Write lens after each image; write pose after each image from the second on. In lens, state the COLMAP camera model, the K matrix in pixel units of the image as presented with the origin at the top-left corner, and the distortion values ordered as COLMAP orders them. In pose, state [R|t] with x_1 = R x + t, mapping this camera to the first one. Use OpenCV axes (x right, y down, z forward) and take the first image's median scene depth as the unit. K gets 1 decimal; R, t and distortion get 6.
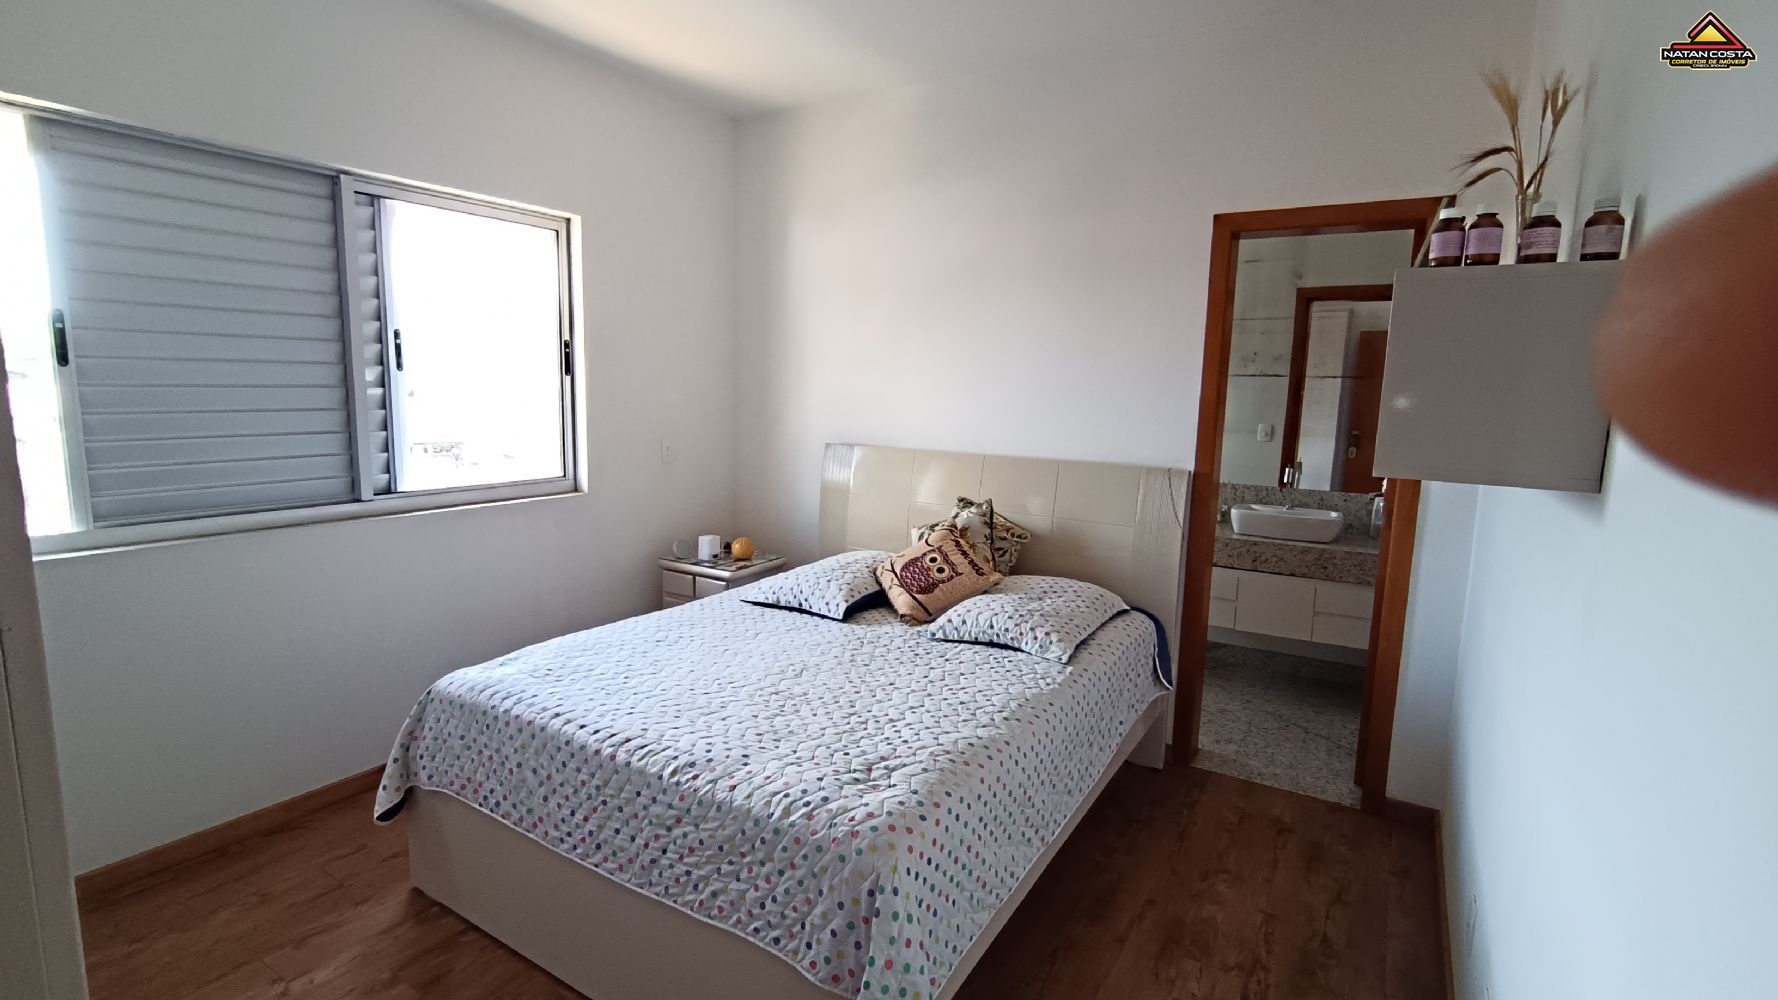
lens RADIAL K [[819.0, 0, 882.3], [0, 819.0, 489.8], [0, 0, 1]] dist [0.001189, -0.001950]
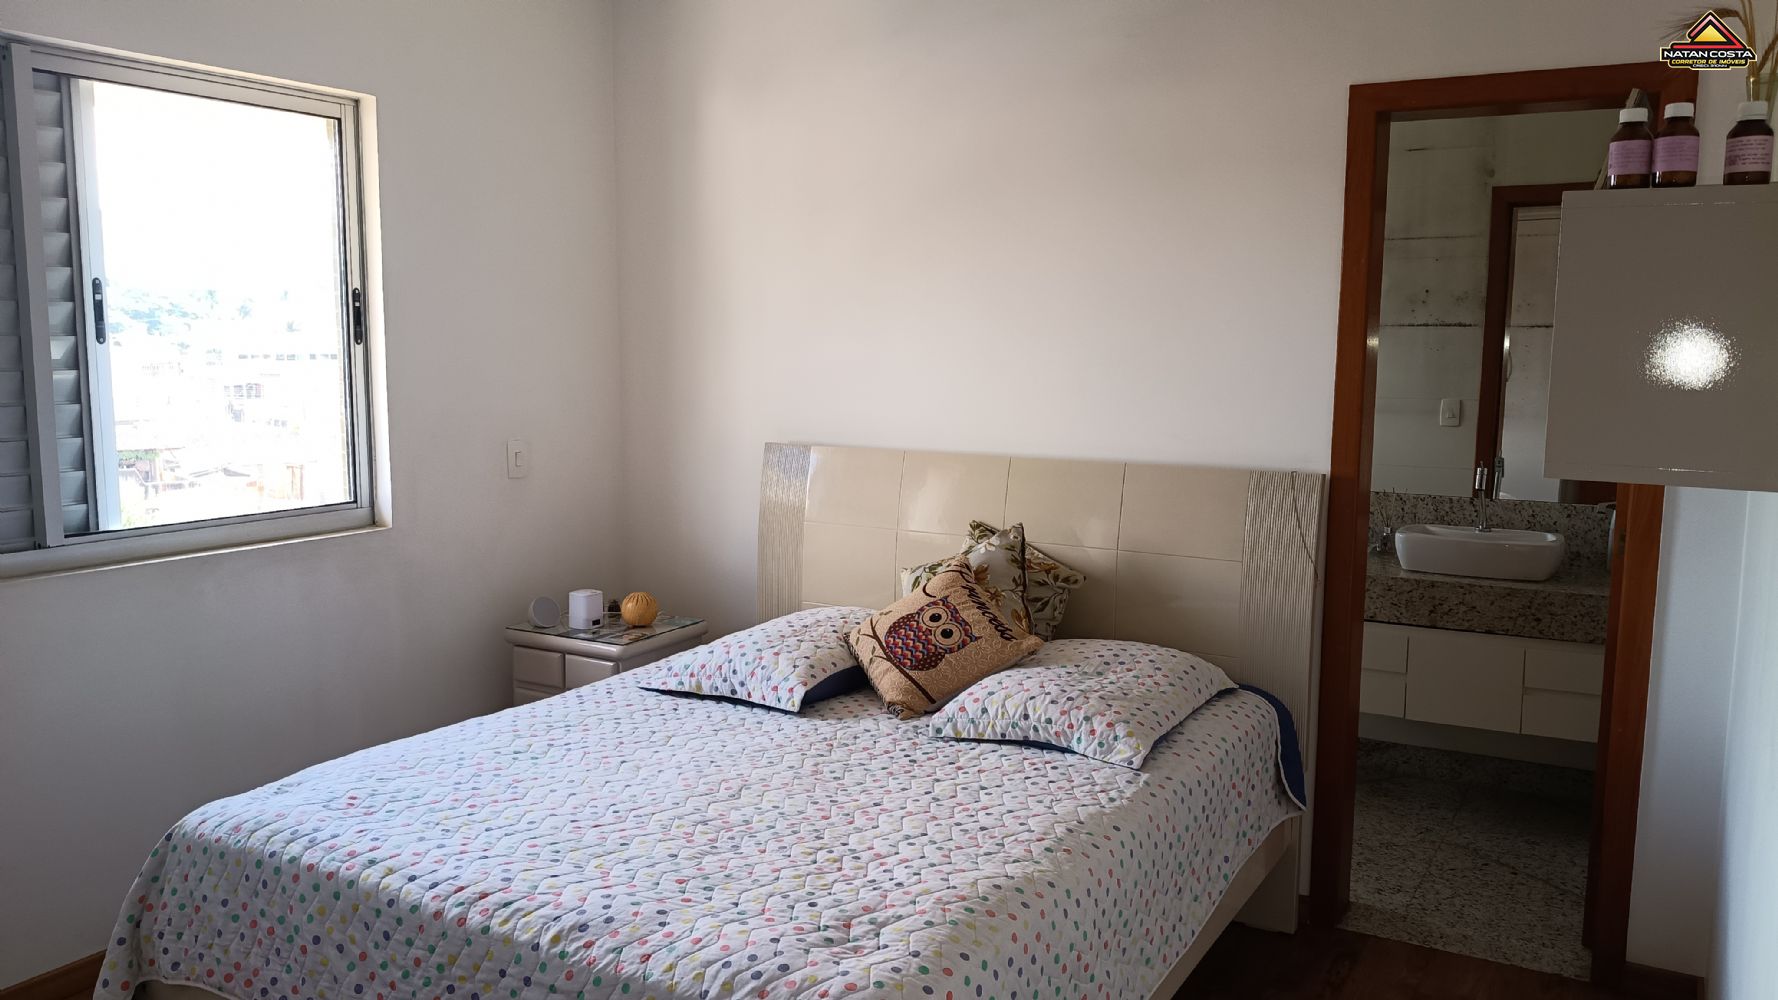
lens RADIAL K [[1334.4, 0, 882.4], [0, 1334.4, 501.6], [0, 0, 1]] dist [0.037216, -0.075982]
pose [[0.999518, -0.020023, 0.023708, -0.004166], [0.020247, 0.999752, -0.009265, 0.001584], [-0.023516, 0.009741, 0.999676, -0.072865]]
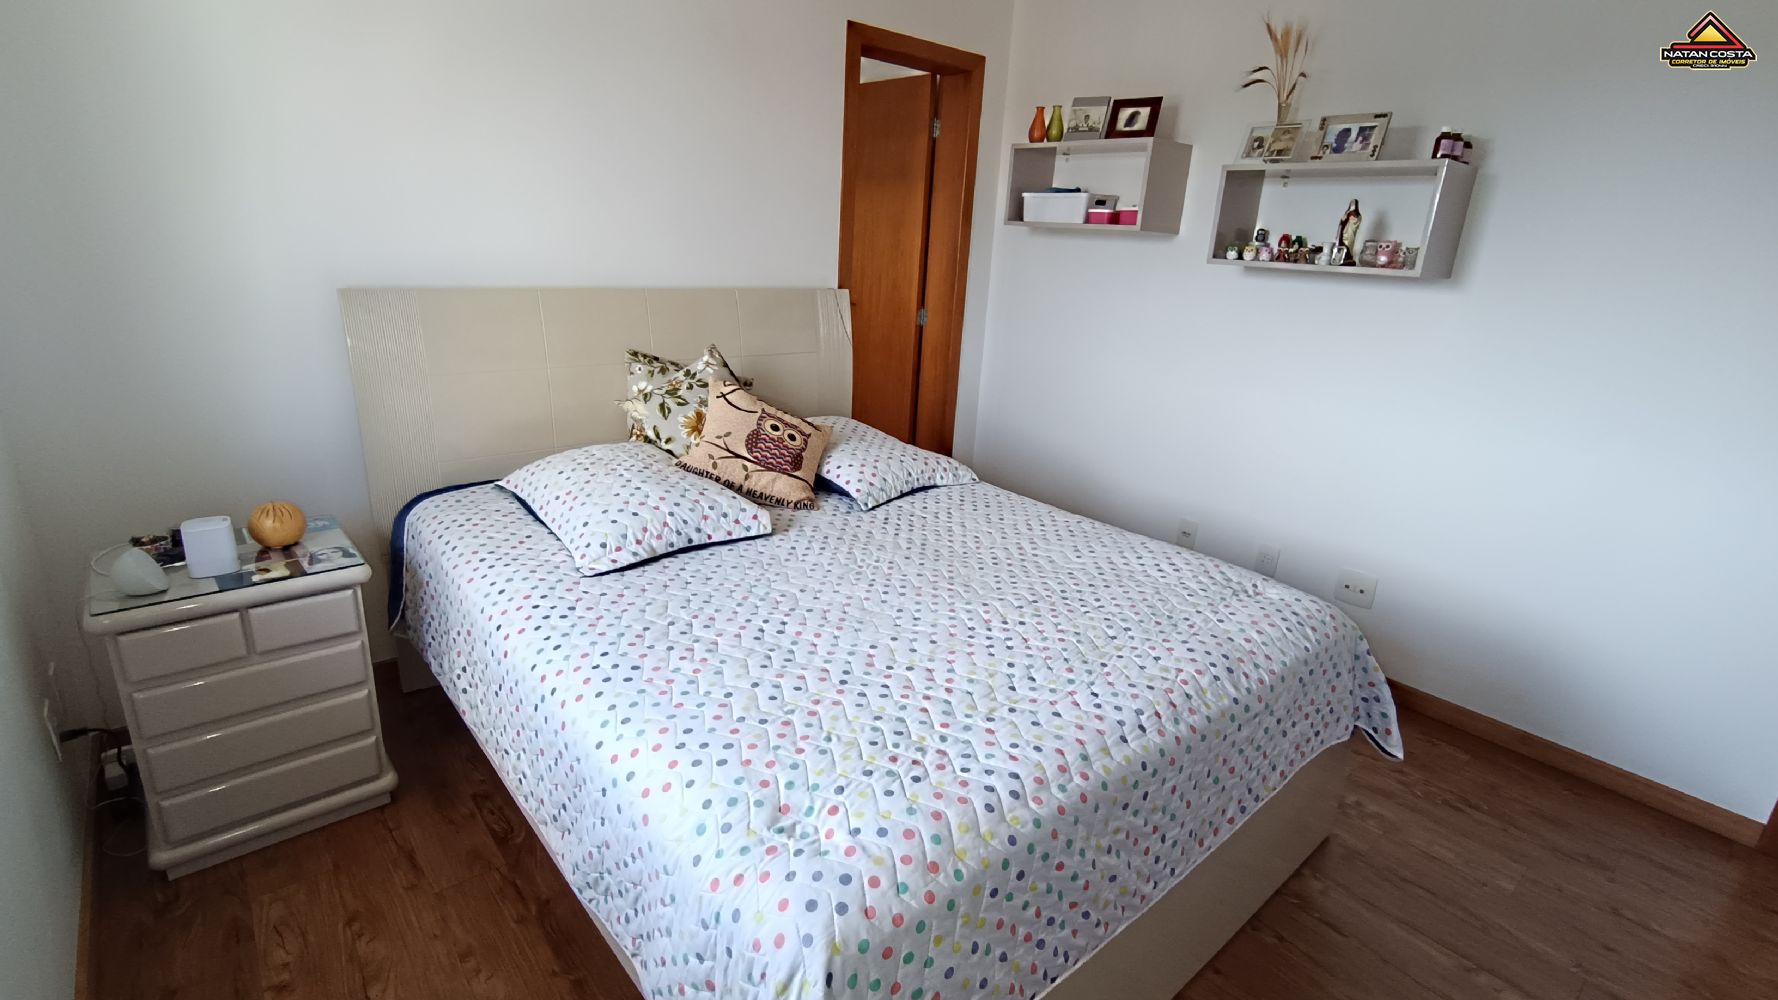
lens RADIAL K [[819.0, 0, 877.2], [0, 819.0, 497.8], [0, 0, 1]] dist [0.001189, -0.001950]
pose [[0.297607, -0.305207, 0.904588, -0.735479], [0.082202, 0.952195, 0.294225, -0.086182], [-0.951143, -0.013204, 0.308469, 0.745322]]
